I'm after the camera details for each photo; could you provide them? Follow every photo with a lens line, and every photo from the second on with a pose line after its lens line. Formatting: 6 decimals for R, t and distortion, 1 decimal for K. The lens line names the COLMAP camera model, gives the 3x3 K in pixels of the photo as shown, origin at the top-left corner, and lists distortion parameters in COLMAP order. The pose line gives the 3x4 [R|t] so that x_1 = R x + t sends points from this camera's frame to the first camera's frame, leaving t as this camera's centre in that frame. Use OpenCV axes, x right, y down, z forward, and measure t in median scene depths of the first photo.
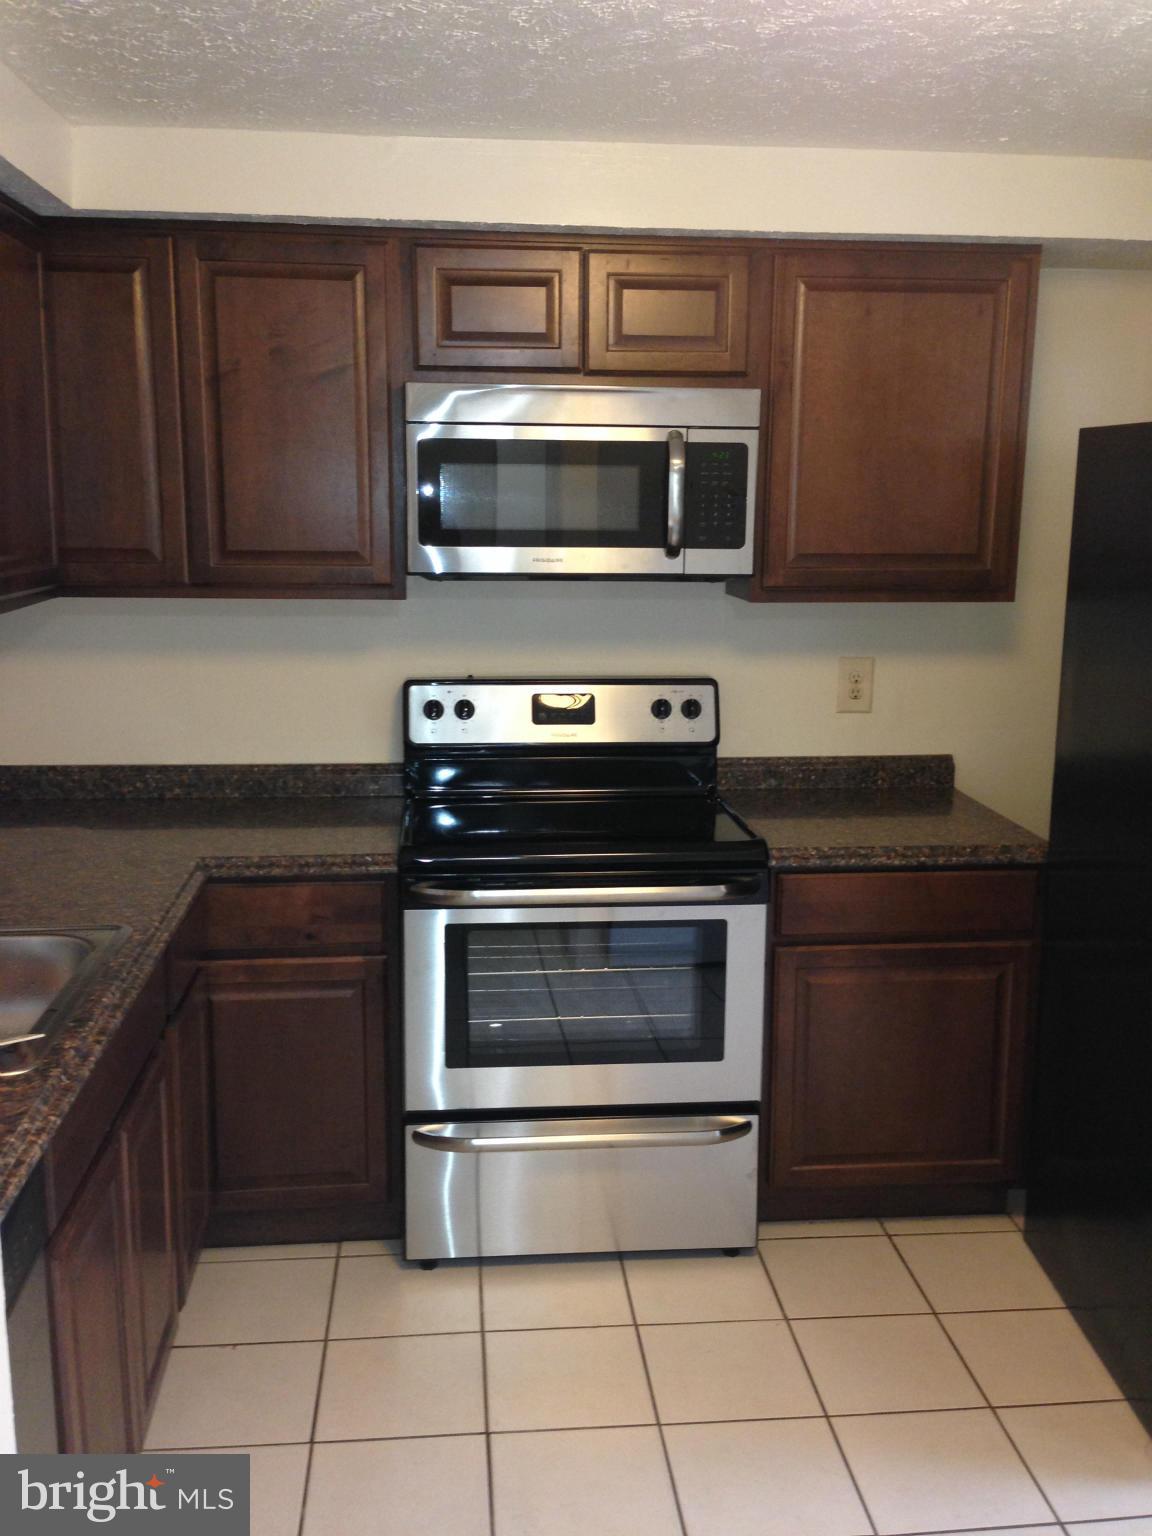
lens RADIAL K [[1443.7, 0, 588.1], [0, 1443.7, 772.4], [0, 0, 1]] dist [0.107181, -0.115755]
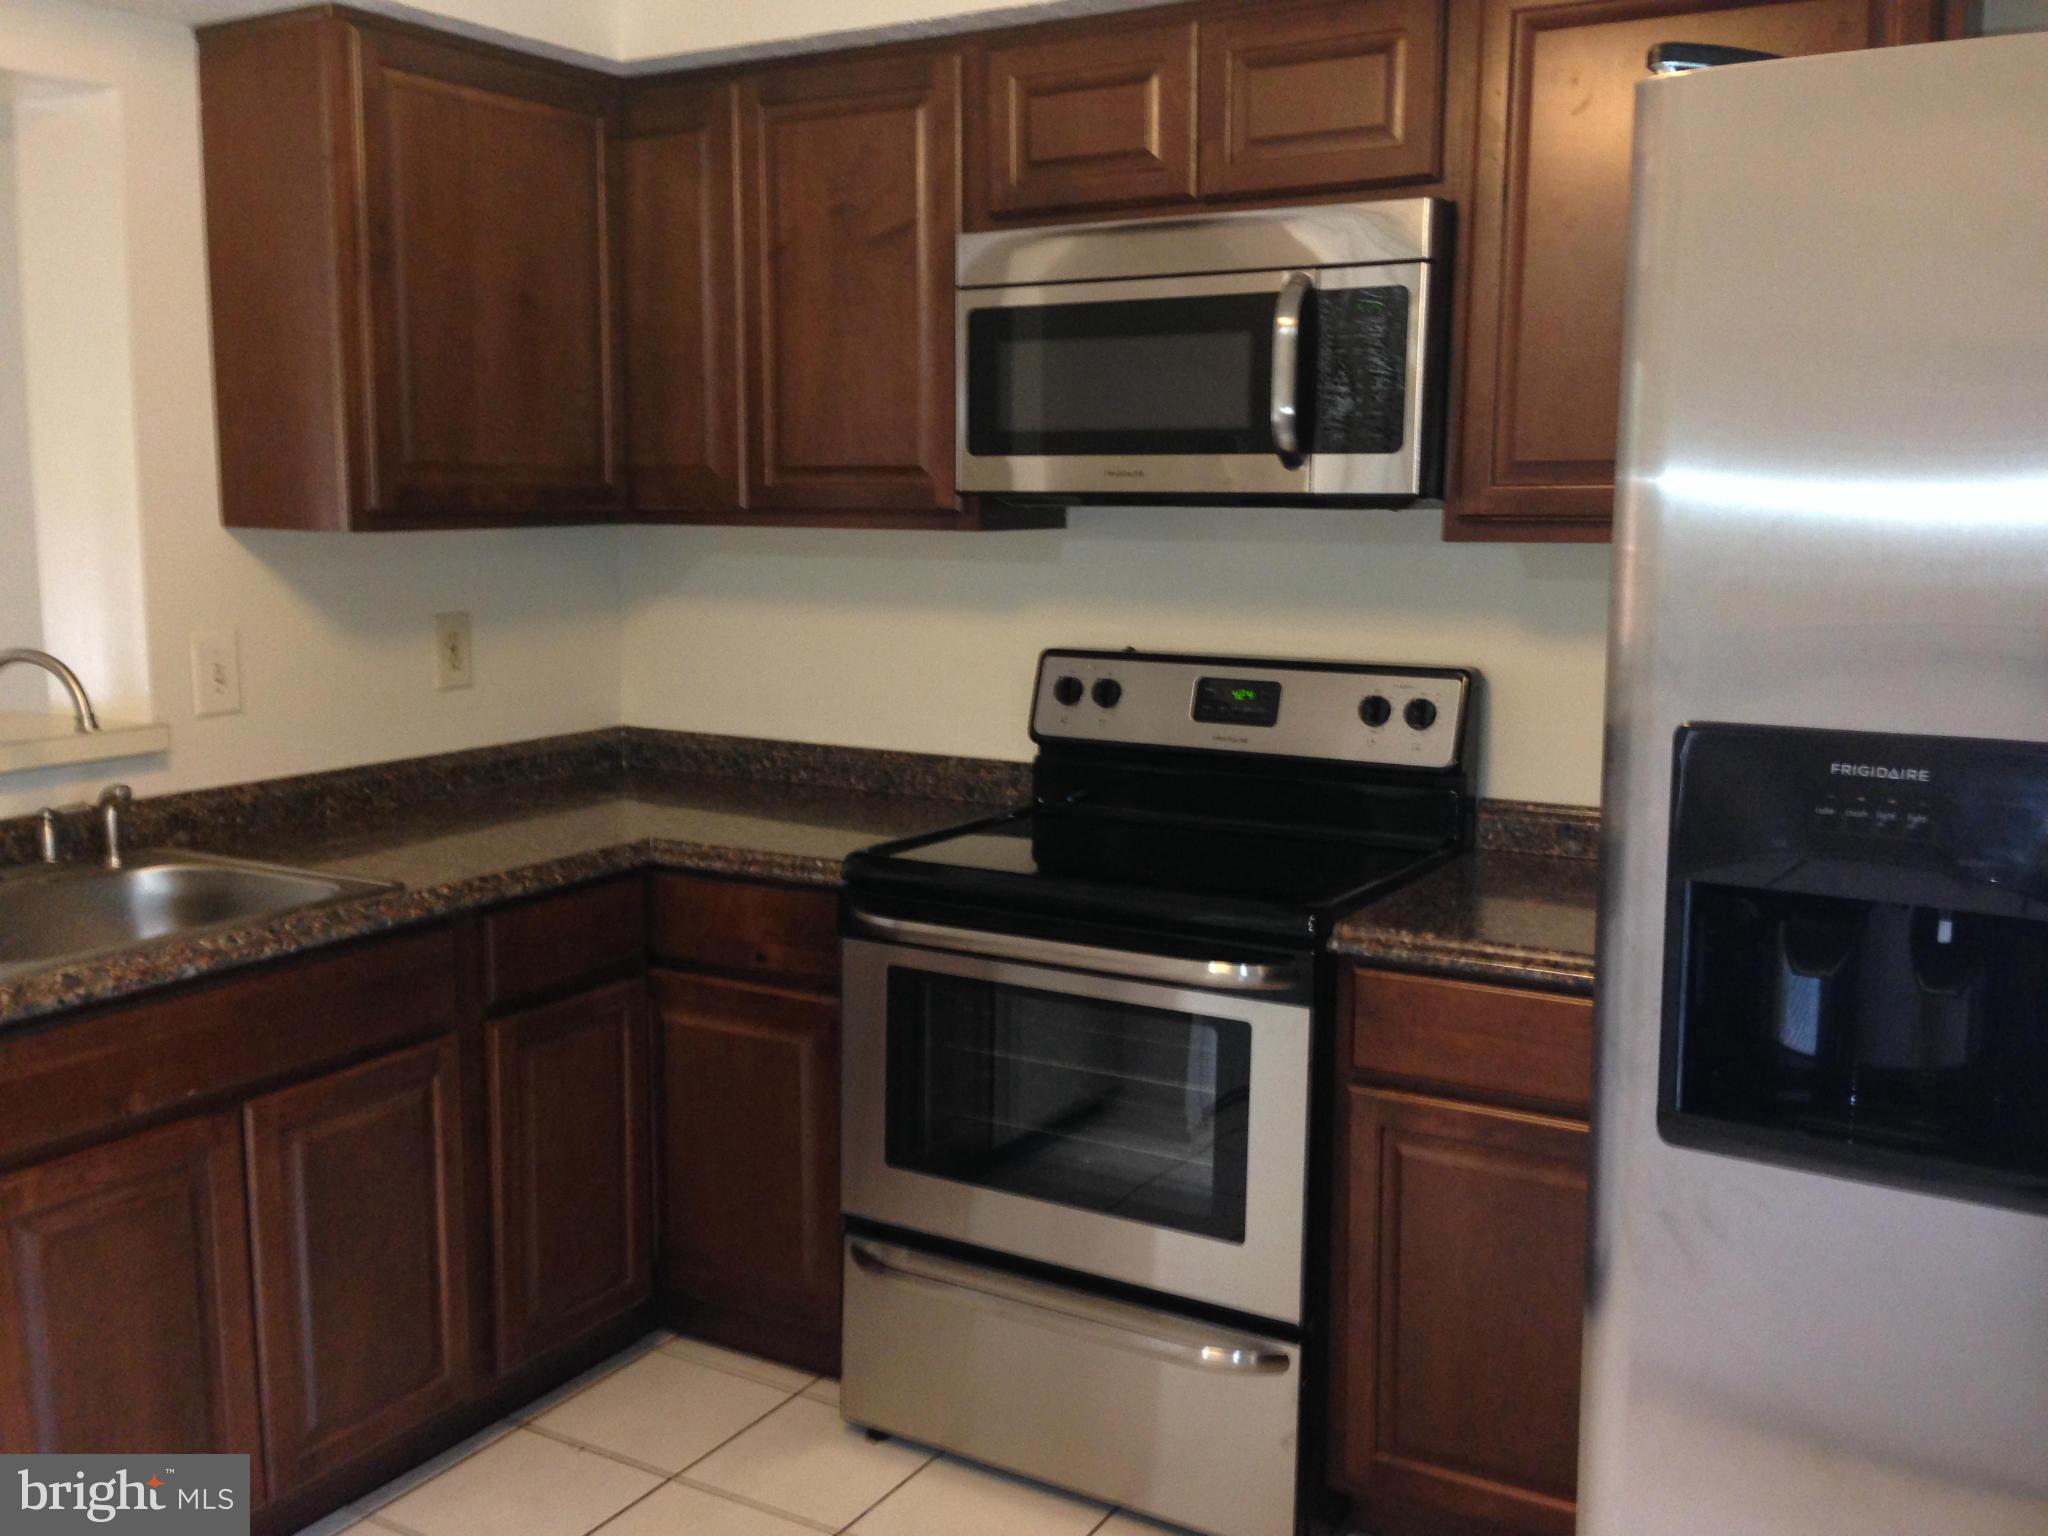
lens RADIAL K [[1925.0, 0, 1024.0], [0, 1925.0, 768.0], [0, 0, 1]] dist [0.107181, -0.115755]
pose [[0.806598, 0.078531, -0.585861, 0.489451], [-0.107535, 0.994091, -0.014798, 0.012804], [0.581237, 0.074937, 0.810277, 0.232100]]
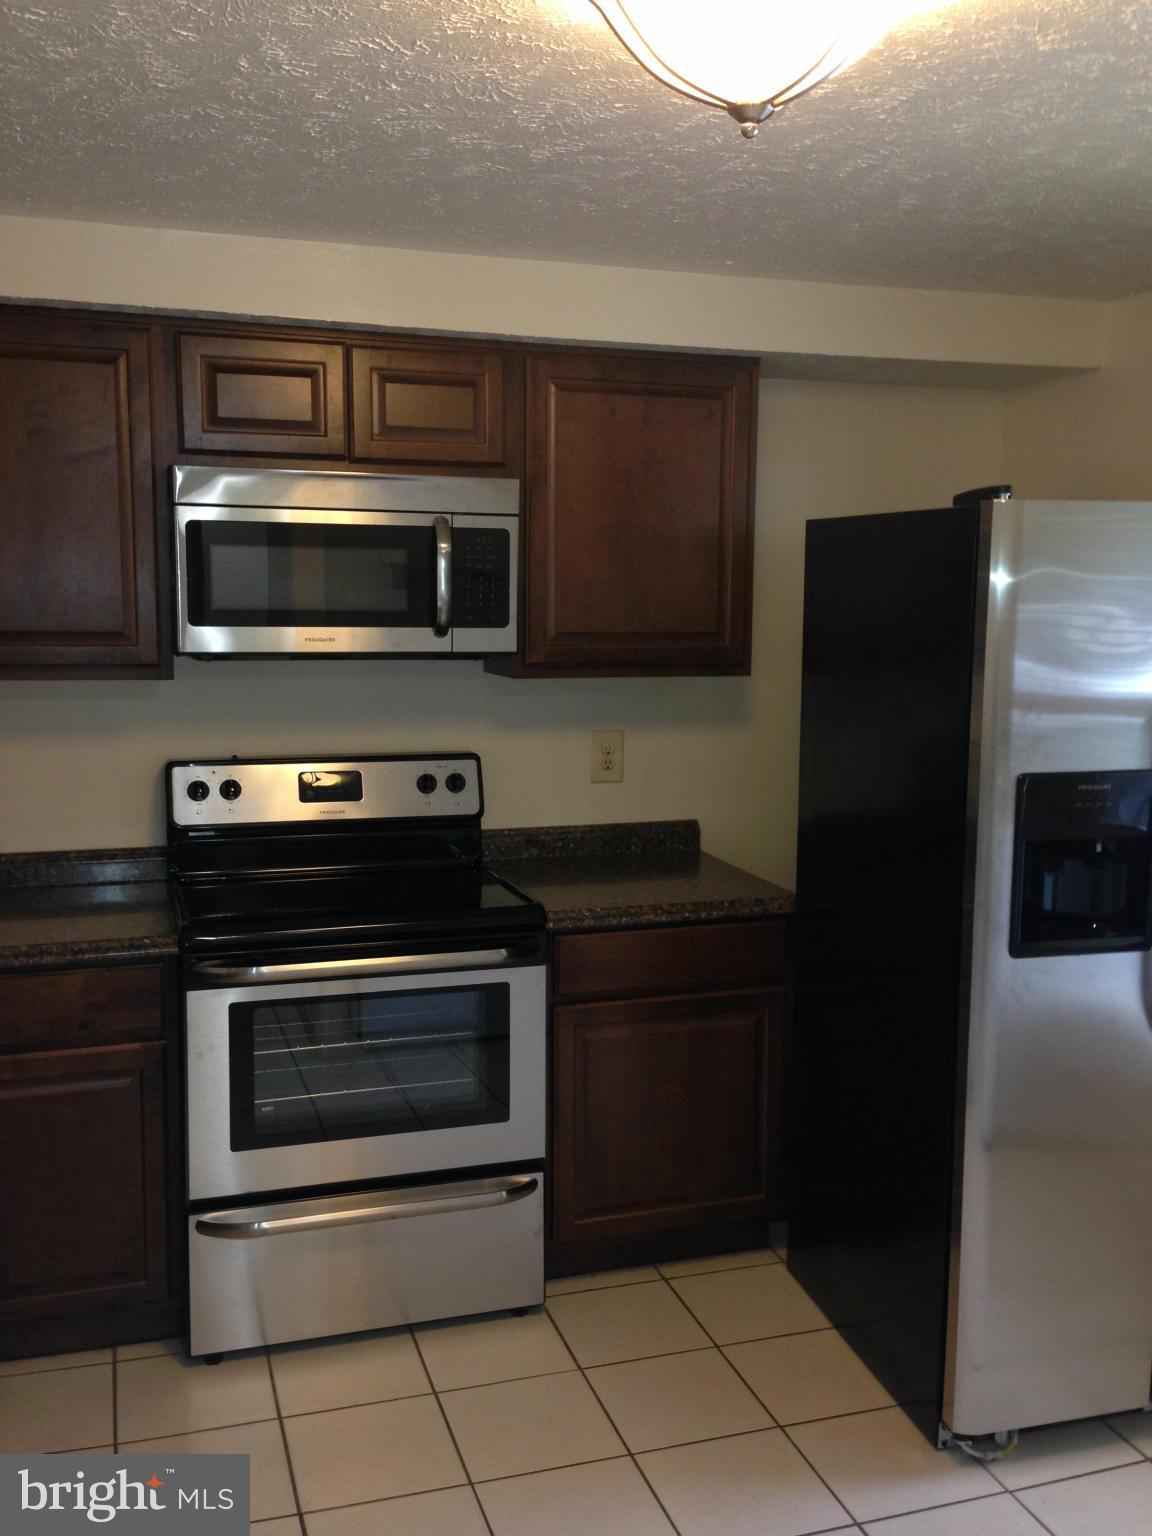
lens RADIAL K [[1443.7, 0, 588.1], [0, 1443.7, 772.4], [0, 0, 1]] dist [0.107181, -0.115755]
pose [[0.977009, -0.026580, 0.211537, -0.061928], [0.039672, 0.997534, -0.057889, 0.013728], [-0.209476, 0.064950, 0.975654, -0.031311]]
